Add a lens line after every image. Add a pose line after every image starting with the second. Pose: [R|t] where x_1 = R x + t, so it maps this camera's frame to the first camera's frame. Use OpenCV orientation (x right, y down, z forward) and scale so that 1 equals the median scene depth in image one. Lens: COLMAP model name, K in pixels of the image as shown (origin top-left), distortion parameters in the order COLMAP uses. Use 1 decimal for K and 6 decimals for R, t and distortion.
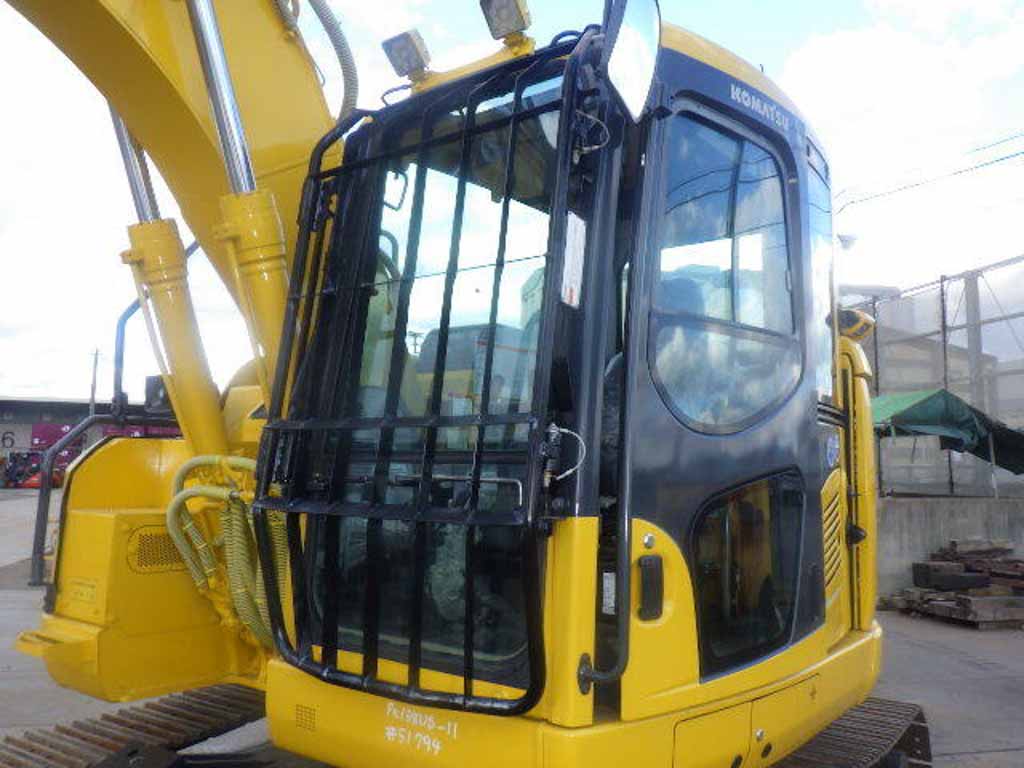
lens RADIAL K [[843.2, 0, 515.6], [0, 843.2, 390.1], [0, 0, 1]] dist [0.019145, 0.006165]
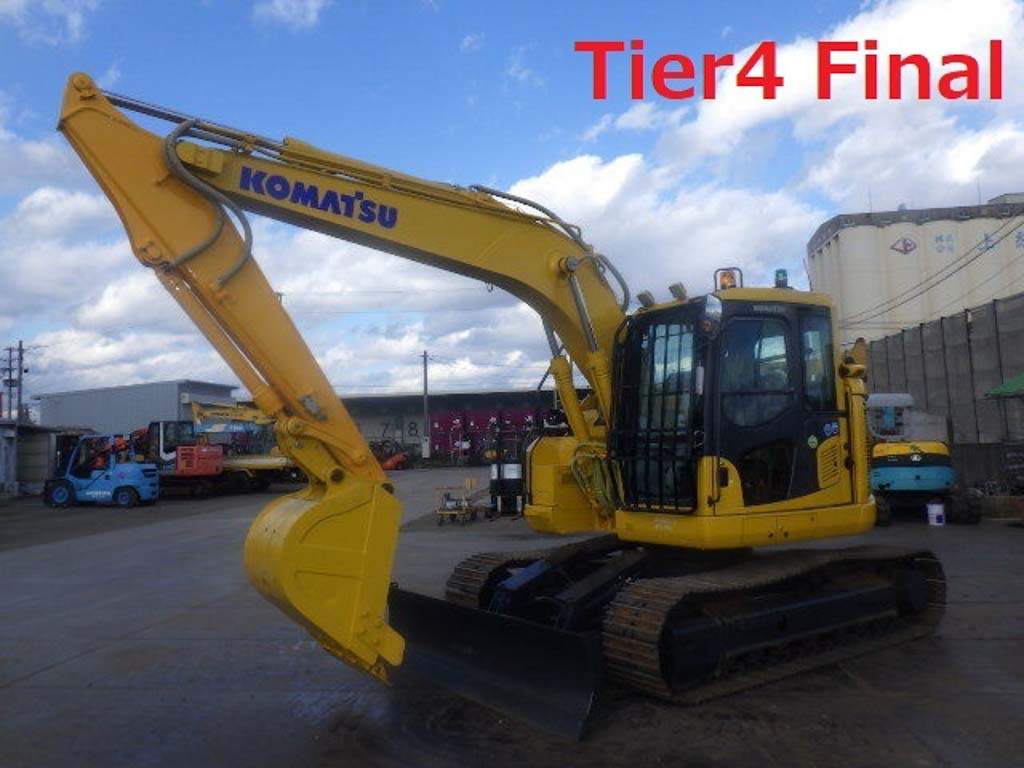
lens RADIAL K [[843.2, 0, 518.5], [0, 843.2, 385.0], [0, 0, 1]] dist [0.019145, 0.006165]
pose [[0.944687, -0.070761, -0.320250, 0.354759], [0.081193, 0.996511, 0.019323, -0.198676], [0.317766, -0.044256, 0.947136, -1.832618]]
